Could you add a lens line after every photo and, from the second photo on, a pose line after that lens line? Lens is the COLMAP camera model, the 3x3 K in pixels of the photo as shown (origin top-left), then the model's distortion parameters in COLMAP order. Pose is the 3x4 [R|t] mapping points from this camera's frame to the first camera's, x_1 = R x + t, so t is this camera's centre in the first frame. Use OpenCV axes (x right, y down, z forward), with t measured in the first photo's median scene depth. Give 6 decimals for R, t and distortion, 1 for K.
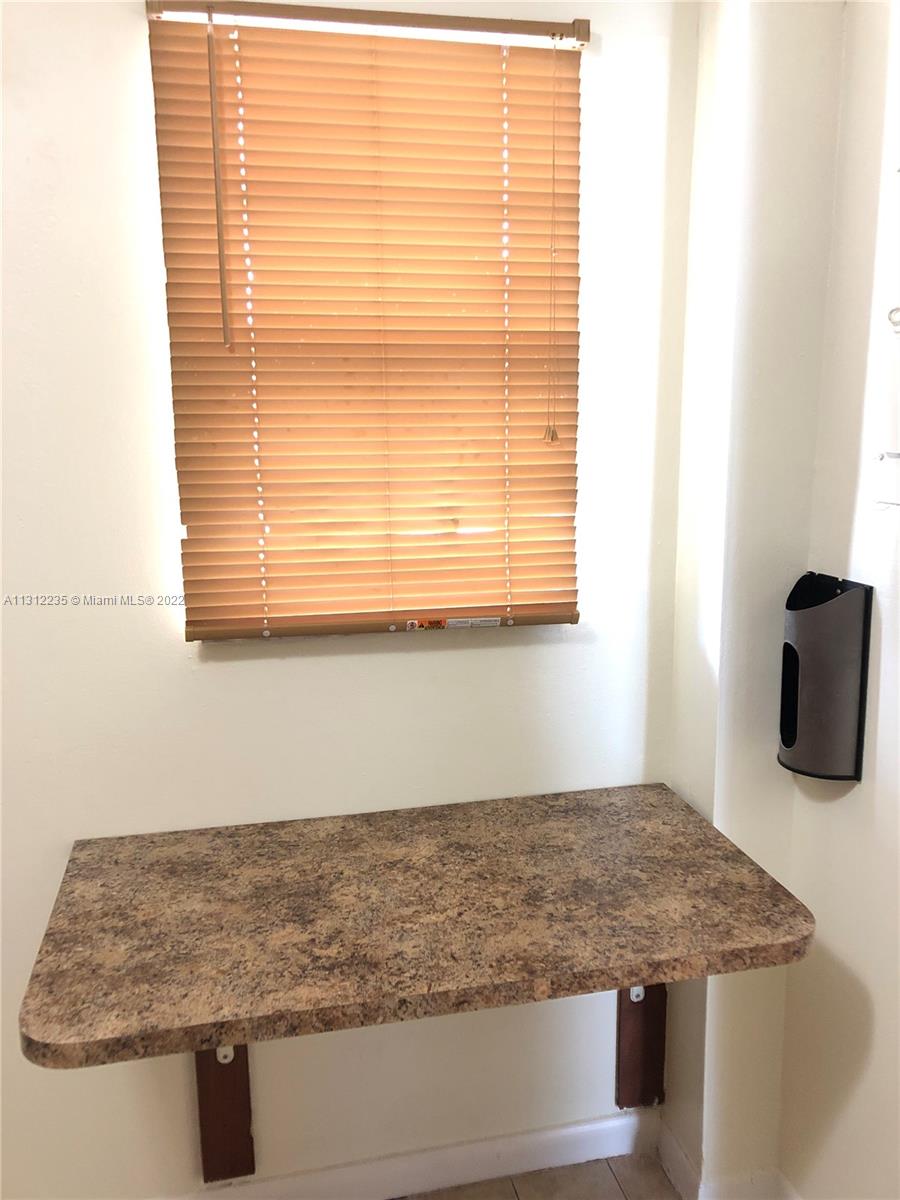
lens RADIAL K [[991.7, 0, 450.2], [0, 991.7, 599.6], [0, 0, 1]] dist [0.043813, -0.040697]
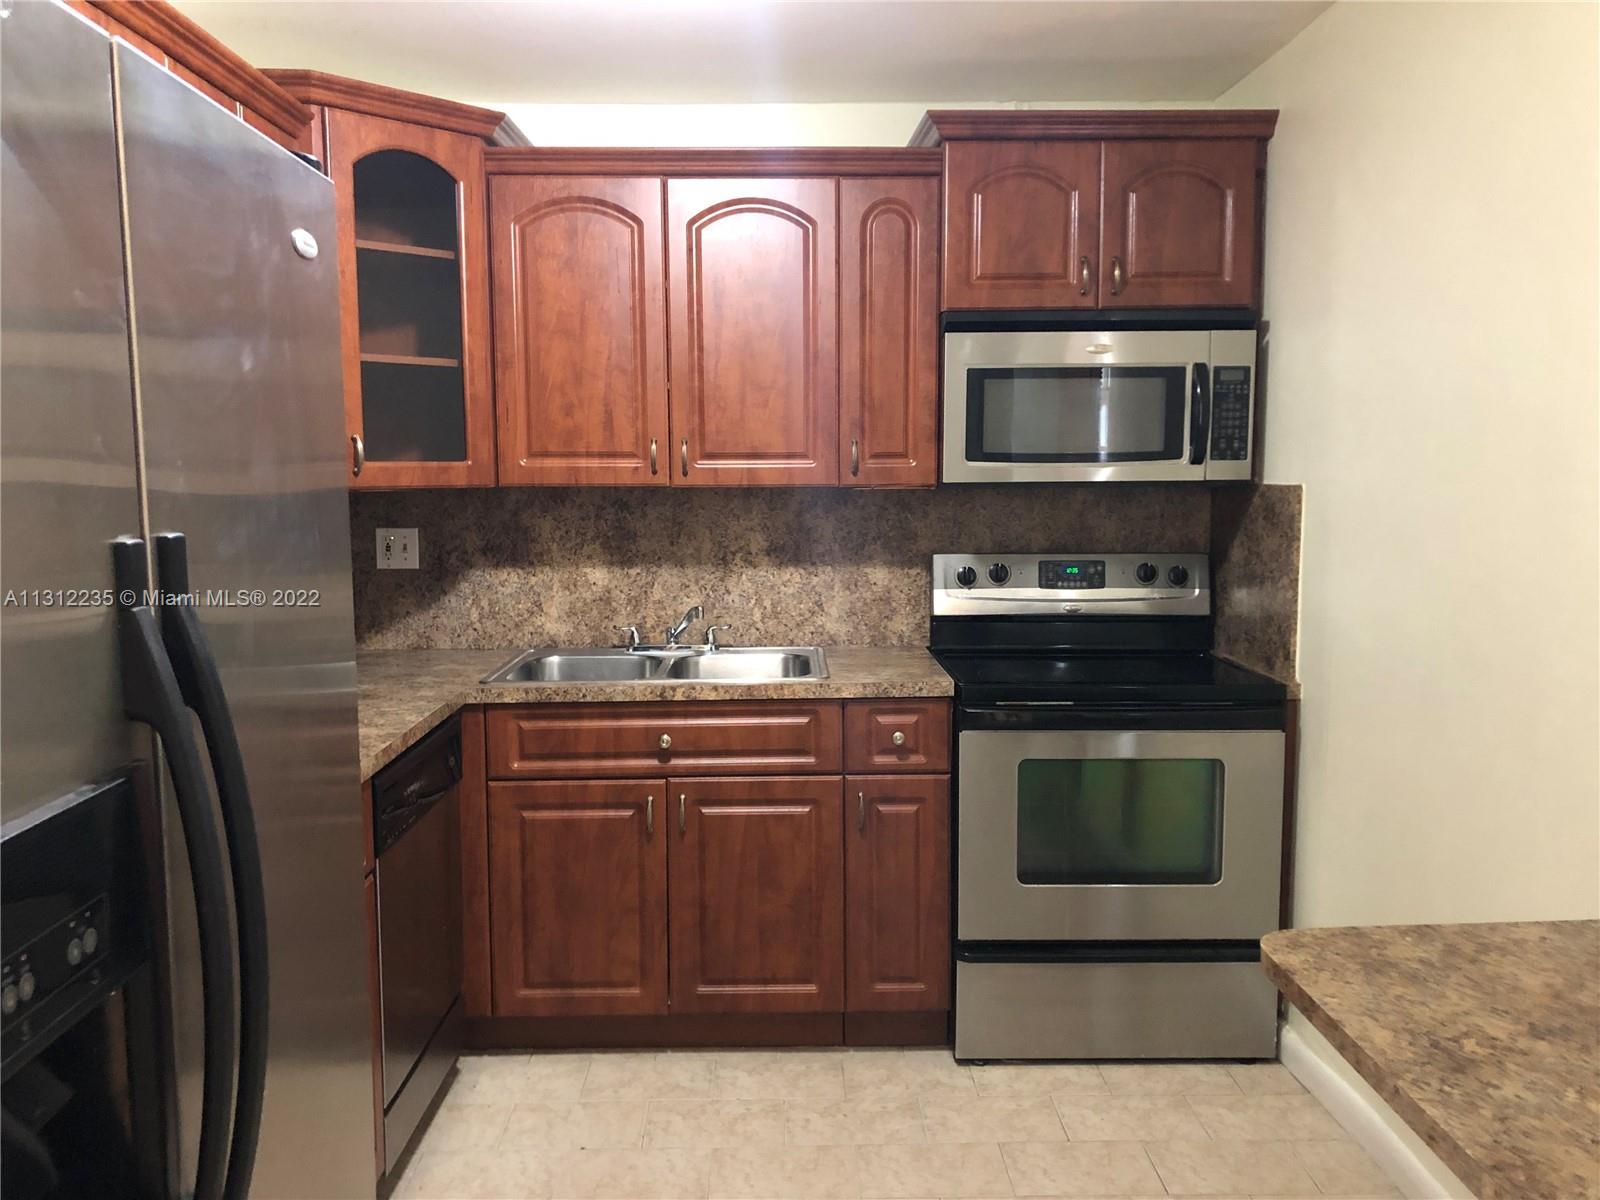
lens RADIAL K [[1322.2, 0, 798.7], [0, 1322.2, 602.8], [0, 0, 1]] dist [0.043813, -0.040697]
pose [[-0.199967, 0.110418, -0.973561, 1.001224], [-0.177807, 0.973042, 0.146880, -0.064203], [0.963534, 0.202477, -0.174943, 0.572561]]
